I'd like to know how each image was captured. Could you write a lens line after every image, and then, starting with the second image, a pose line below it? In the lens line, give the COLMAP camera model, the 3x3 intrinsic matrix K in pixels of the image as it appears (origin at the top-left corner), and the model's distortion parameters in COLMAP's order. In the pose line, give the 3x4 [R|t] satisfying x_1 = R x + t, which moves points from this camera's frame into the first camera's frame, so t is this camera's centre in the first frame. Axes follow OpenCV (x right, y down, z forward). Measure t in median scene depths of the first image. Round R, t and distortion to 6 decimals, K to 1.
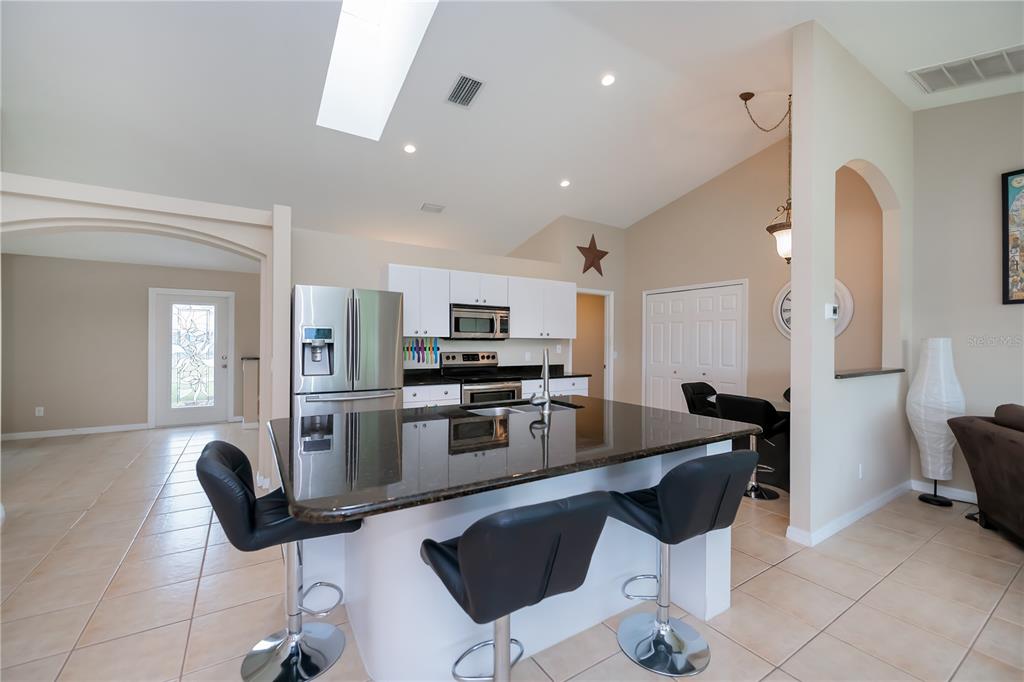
lens RADIAL K [[417.5, 0, 509.2], [0, 417.5, 343.3], [0, 0, 1]] dist [-0.010620, -0.001748]
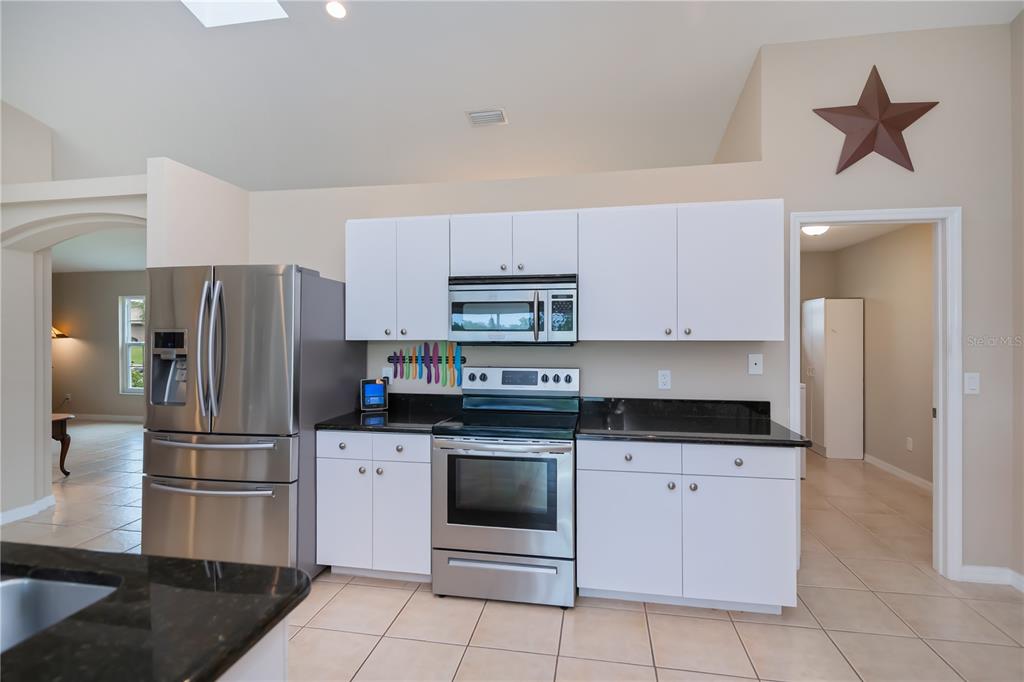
lens RADIAL K [[482.7, 0, 505.0], [0, 482.7, 331.4], [0, 0, 1]] dist [-0.004185, 0.000129]
pose [[0.741683, -0.008671, -0.670695, 0.309067], [0.004678, 0.999959, -0.007755, -0.020240], [0.670734, 0.002614, 0.741693, 0.562136]]
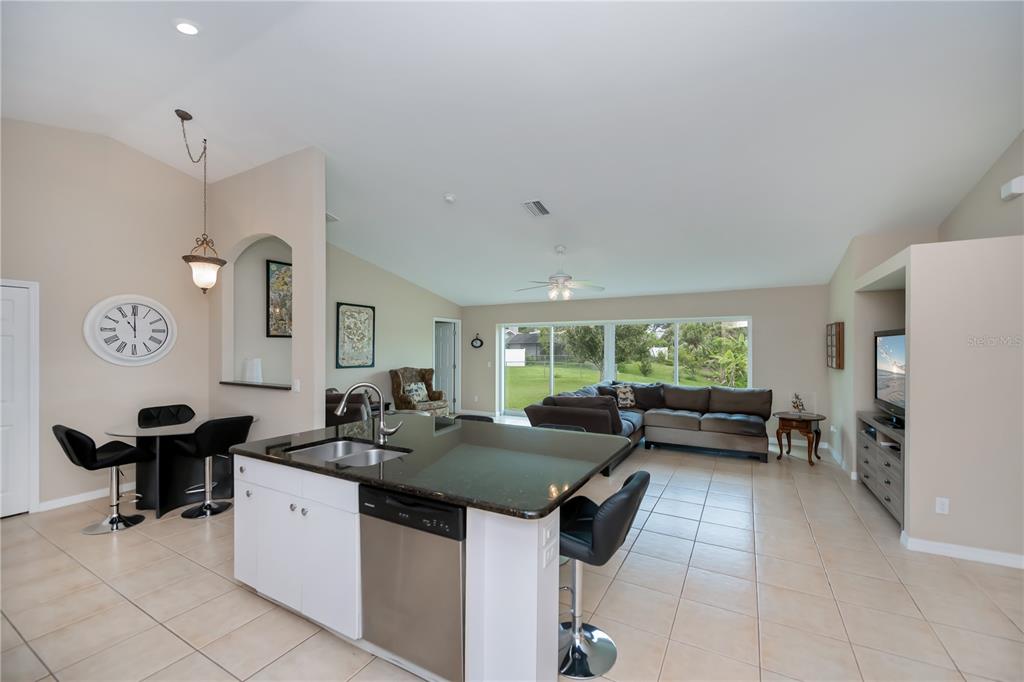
lens RADIAL K [[412.3, 0, 518.9], [0, 412.3, 346.6], [0, 0, 1]] dist [0.005630, -0.004863]
pose [[-0.483966, -0.007385, 0.875056, -0.508647], [-0.001276, 0.999969, 0.007733, -0.046698], [-0.875086, 0.002626, -0.483960, 0.598955]]
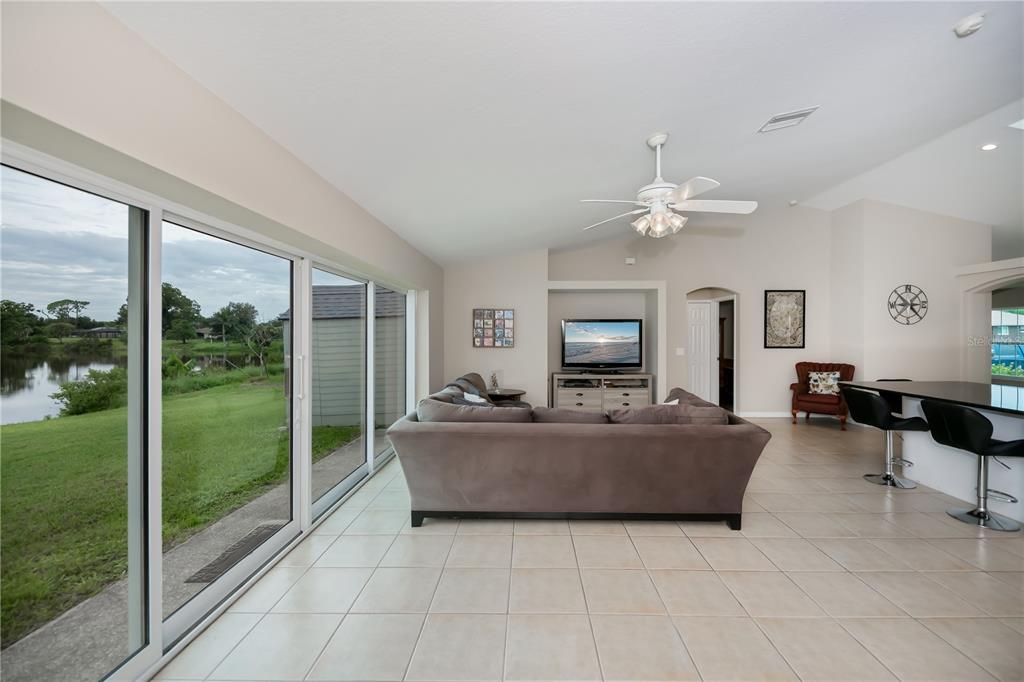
lens RADIAL K [[412.3, 0, 527.3], [0, 412.3, 330.4], [0, 0, 1]] dist [0.005630, -0.004863]
pose [[-0.537630, -0.012105, -0.843094, 1.036758], [-0.004779, 0.999925, -0.011309, -0.019745], [0.843167, -0.002051, -0.537648, 0.120301]]
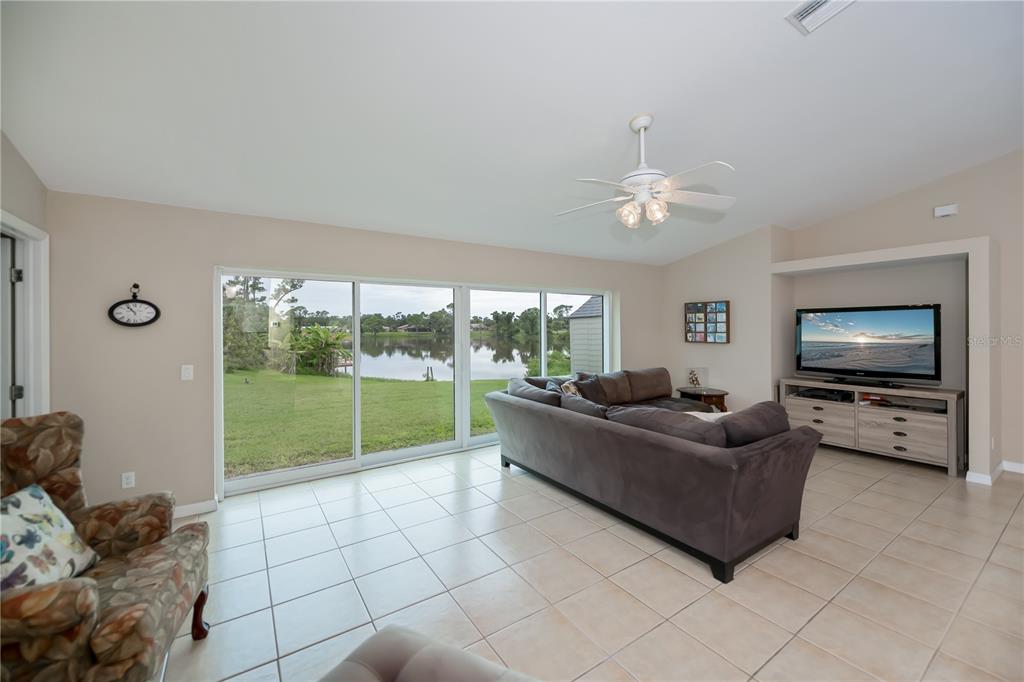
lens RADIAL K [[412.3, 0, 509.3], [0, 412.3, 325.2], [0, 0, 1]] dist [0.005630, -0.004863]
pose [[-0.999525, -0.000303, -0.030808, 0.631617], [-0.000144, 0.999987, -0.005175, -0.025941], [0.030809, -0.005168, -0.999512, 0.505201]]
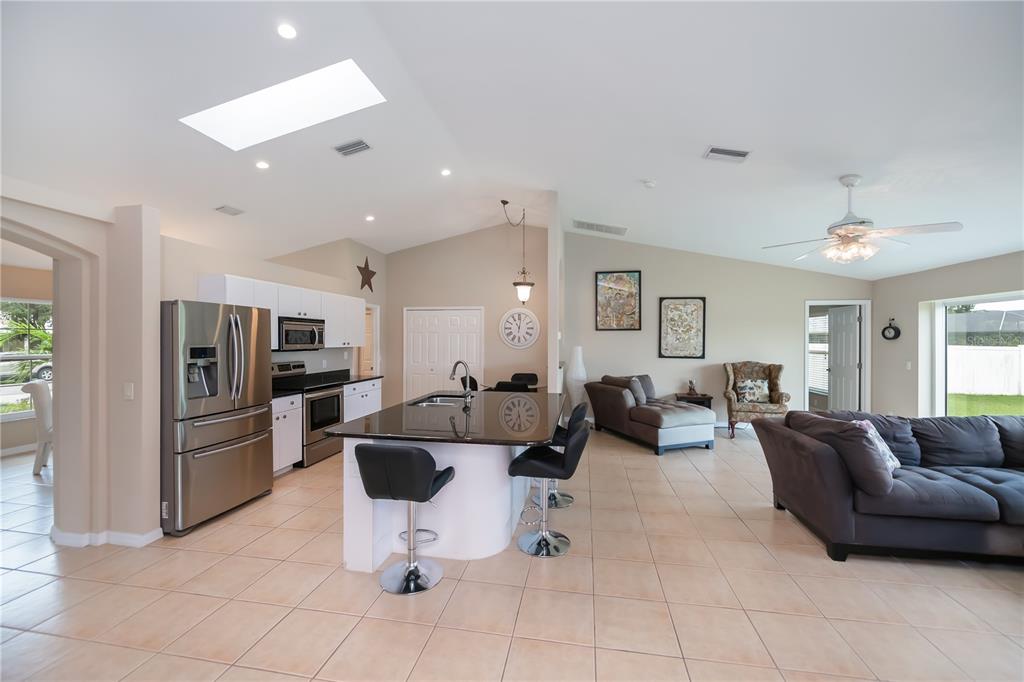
lens RADIAL K [[412.3, 0, 512.7], [0, 412.3, 336.1], [0, 0, 1]] dist [0.005630, -0.004863]
pose [[0.666999, 0.000301, 0.745059, -0.492641], [0.004965, 0.999976, -0.004848, -0.037688], [-0.745042, 0.006933, 0.666981, -0.099625]]
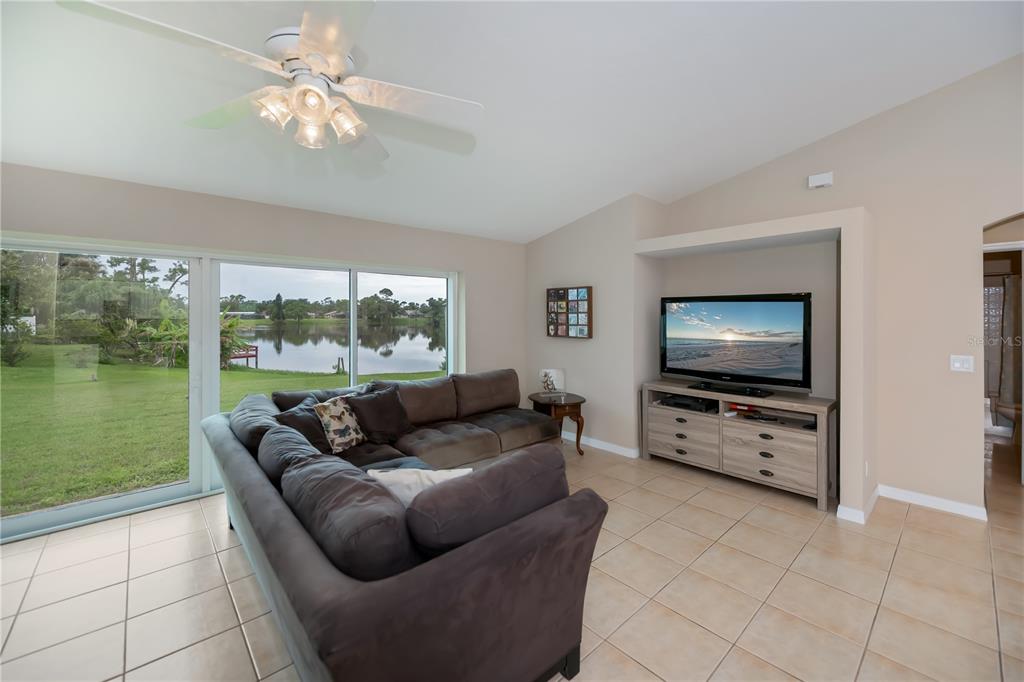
lens RADIAL K [[412.3, 0, 514.5], [0, 412.3, 316.2], [0, 0, 1]] dist [0.005630, -0.004863]
pose [[-0.981177, -0.007055, -0.192984, 0.349796], [-0.007642, 0.999968, 0.002299, -0.033054], [0.192961, 0.003731, -0.981199, 0.273648]]
